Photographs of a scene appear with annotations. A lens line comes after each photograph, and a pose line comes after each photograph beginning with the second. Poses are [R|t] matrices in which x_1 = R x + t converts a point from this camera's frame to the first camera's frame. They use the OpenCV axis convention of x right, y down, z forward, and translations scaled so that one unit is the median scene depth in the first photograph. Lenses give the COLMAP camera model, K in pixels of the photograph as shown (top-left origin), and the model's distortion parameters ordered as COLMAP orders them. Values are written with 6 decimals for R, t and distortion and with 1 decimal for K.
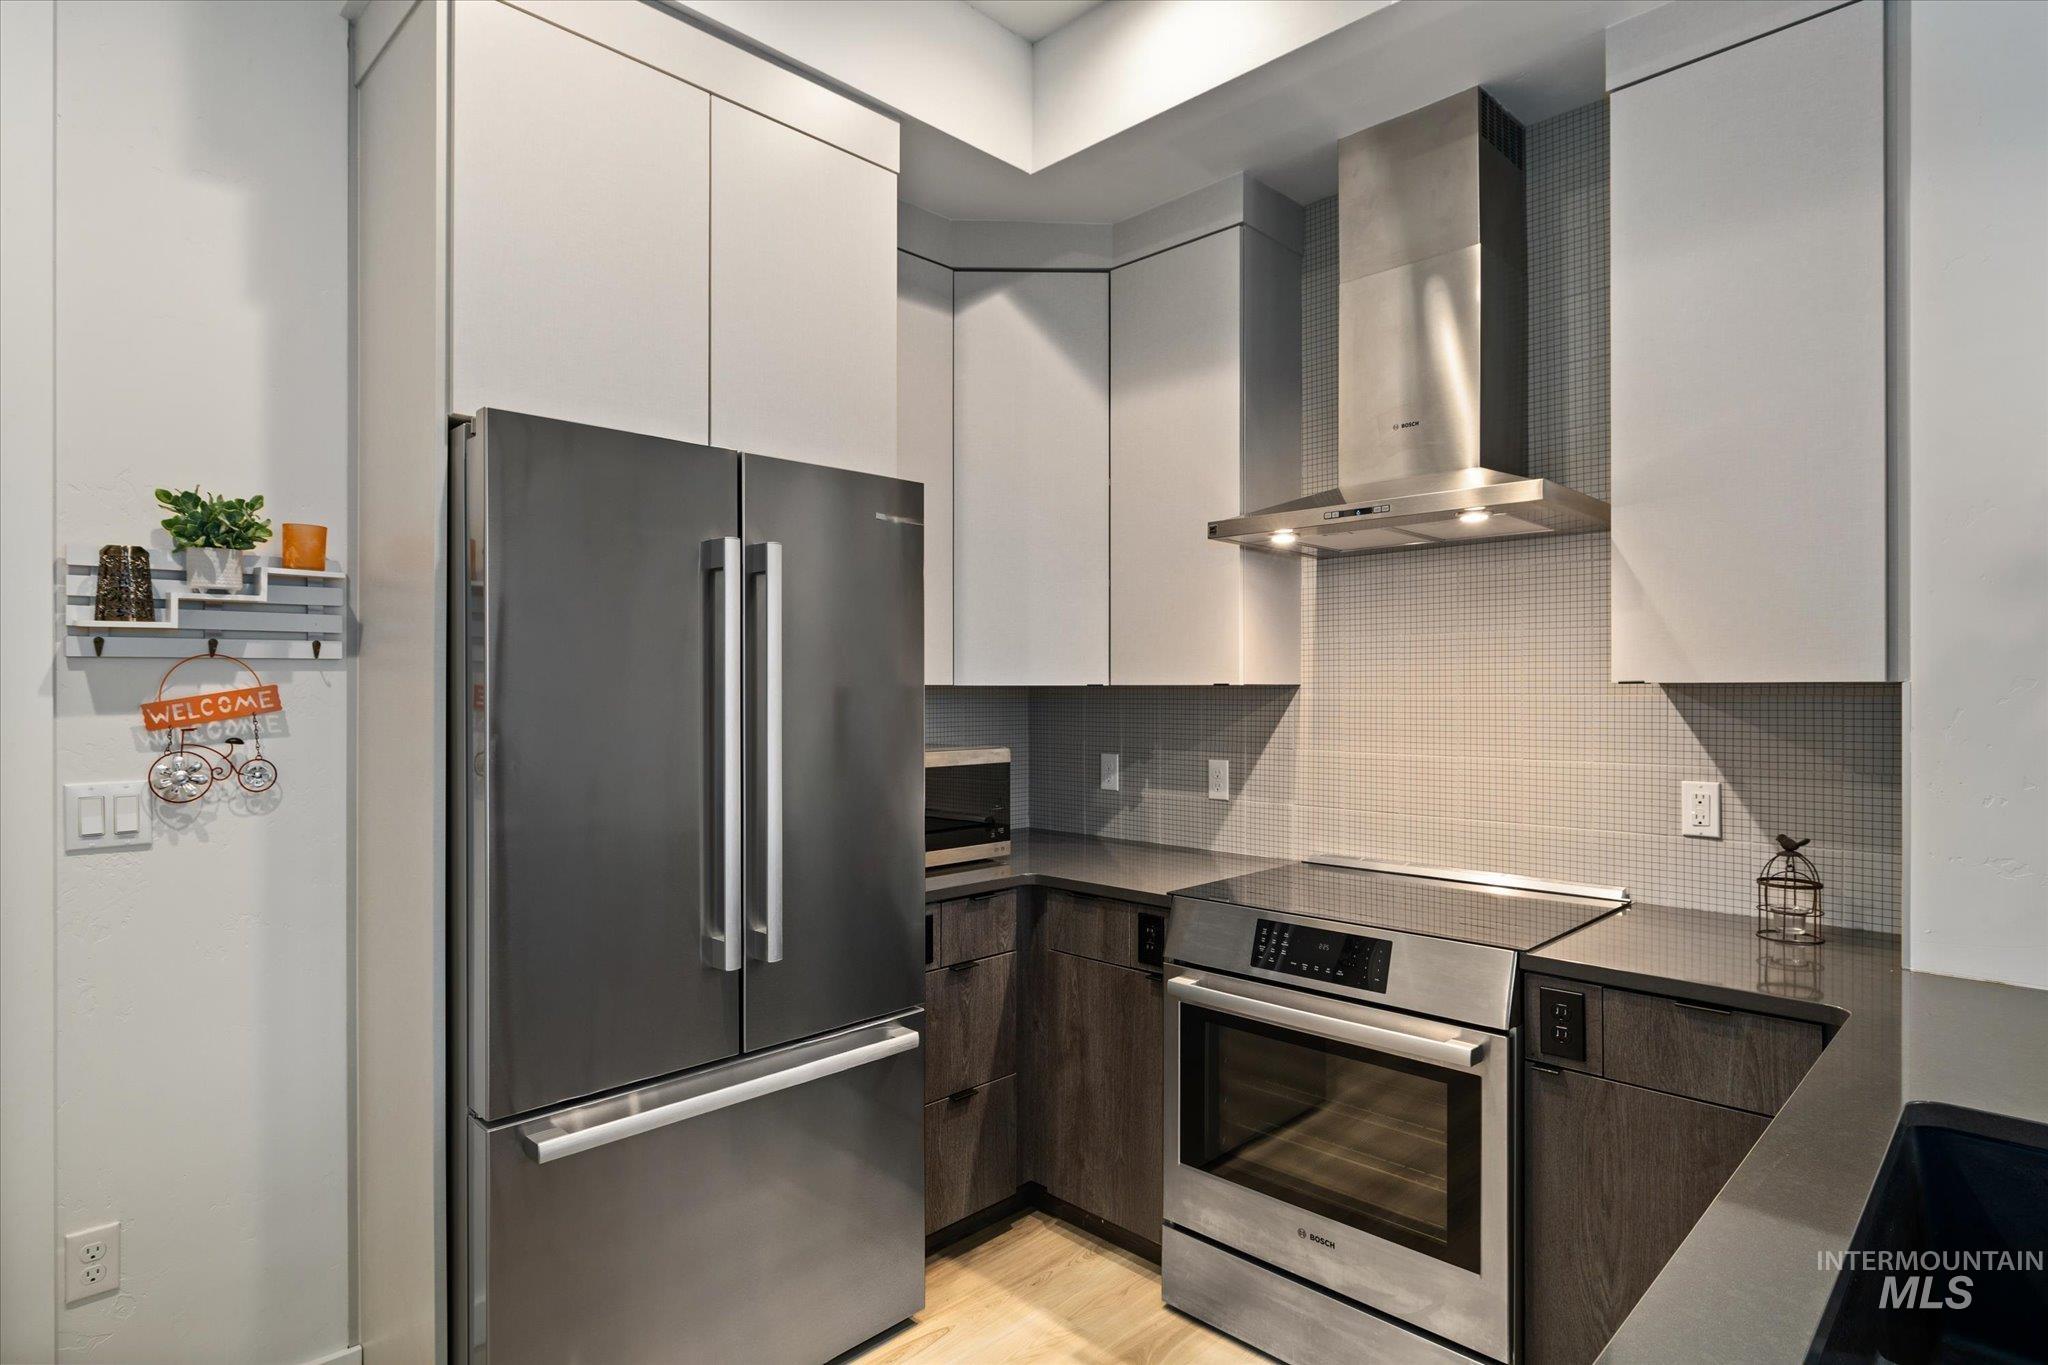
lens RADIAL K [[1076.9, 0, 1023.9], [0, 1076.9, 687.1], [0, 0, 1]] dist [0.005205, 0.000474]
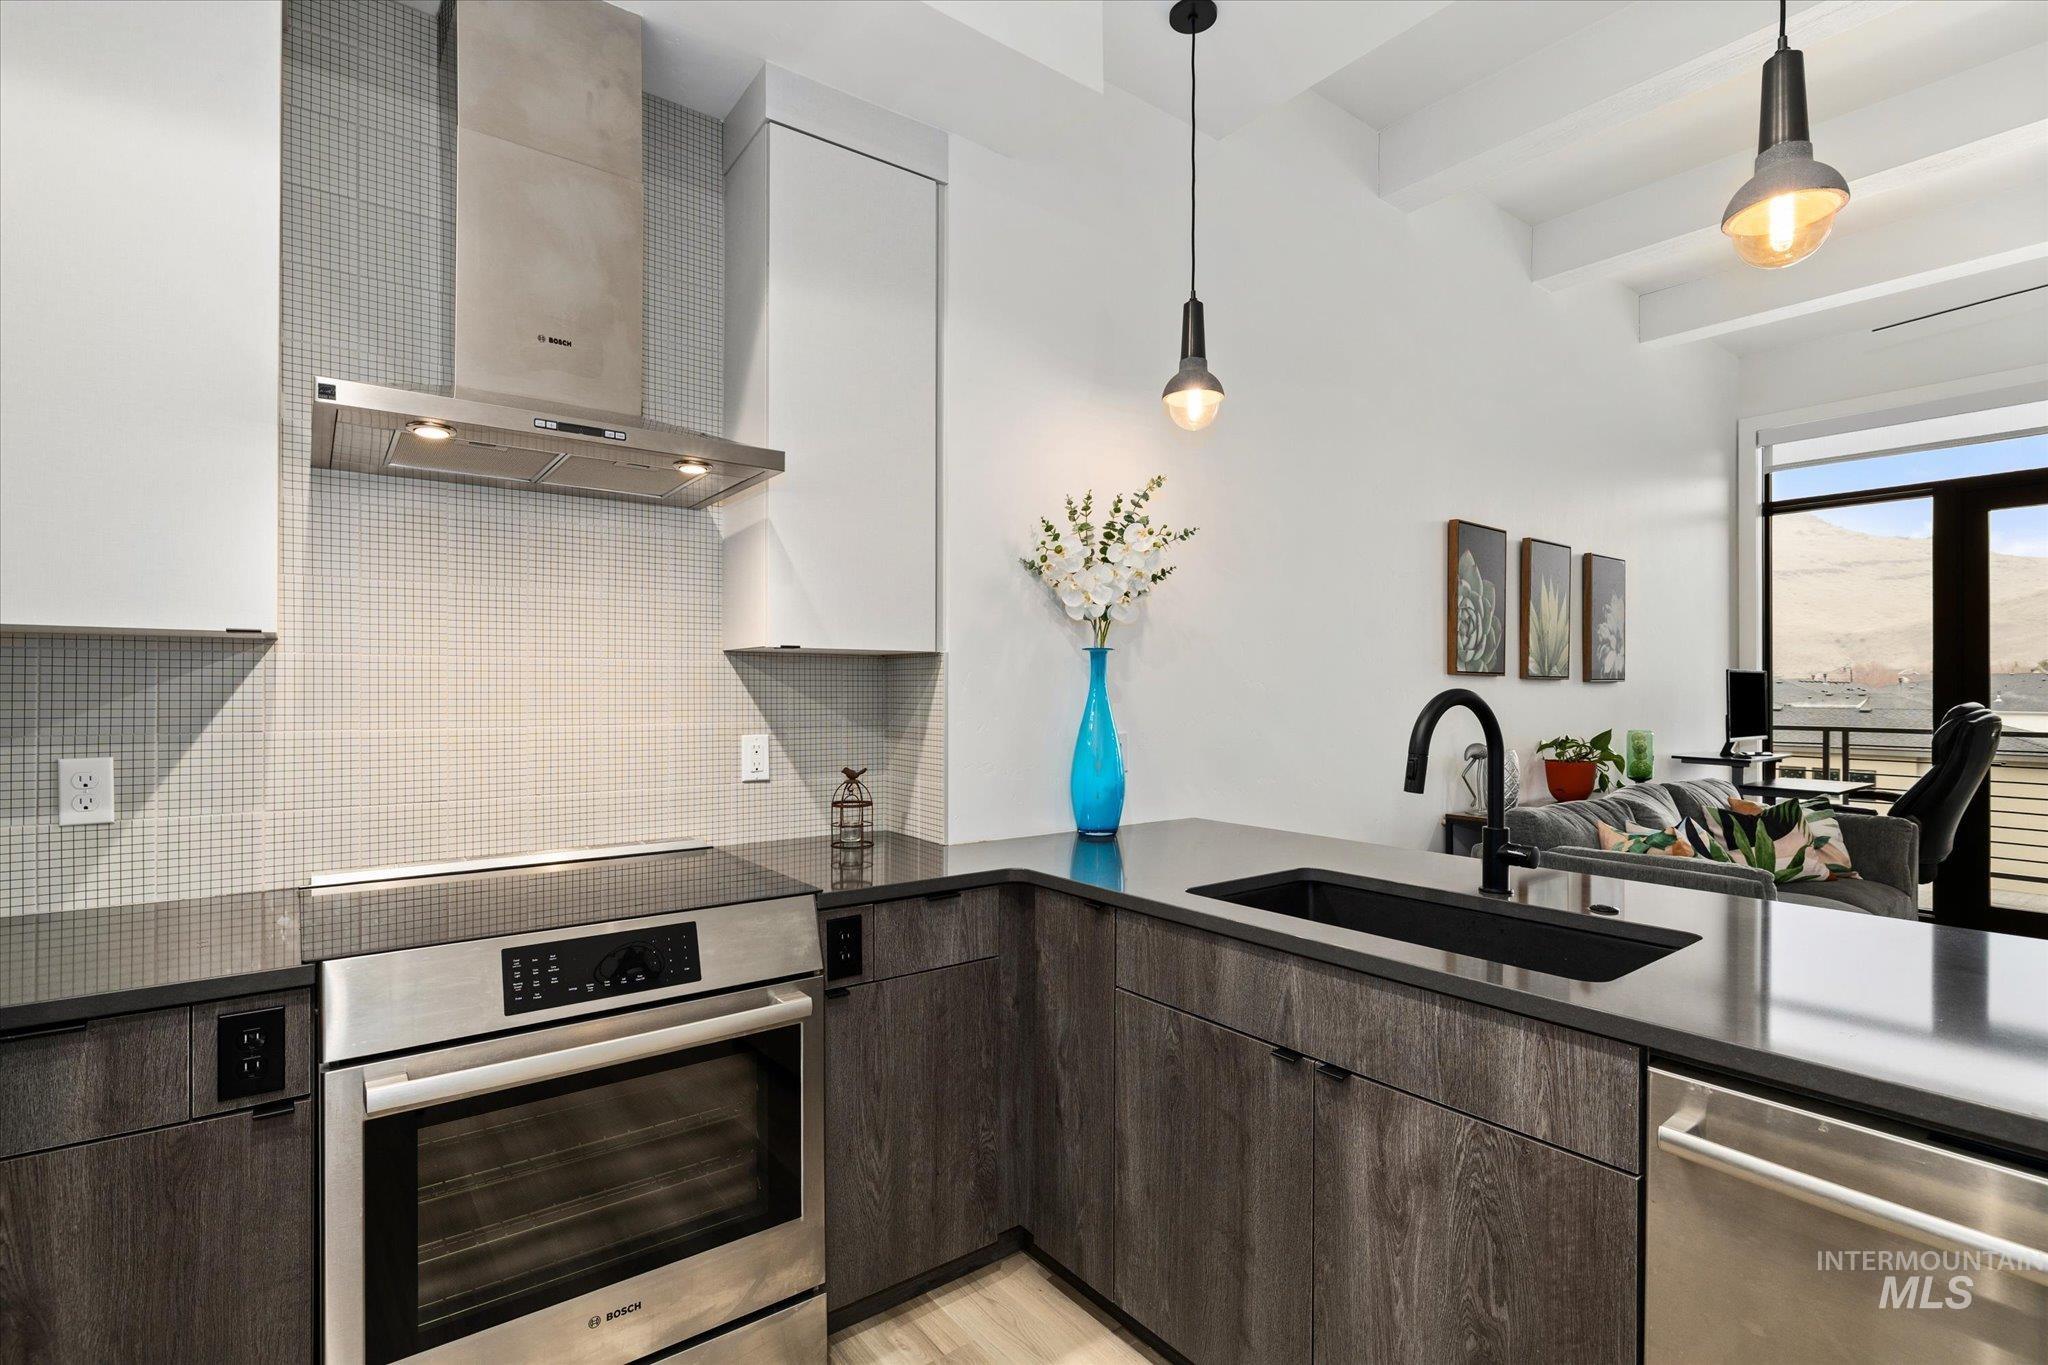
lens RADIAL K [[949.7, 0, 1023.3], [0, 949.7, 689.5], [0, 0, 1]] dist [0.000023, 0.000034]
pose [[0.145406, 0.001417, 0.989371, -0.371107], [-0.005708, 0.999984, -0.000594, 0.037083], [-0.989356, -0.005561, 0.145412, 0.561517]]
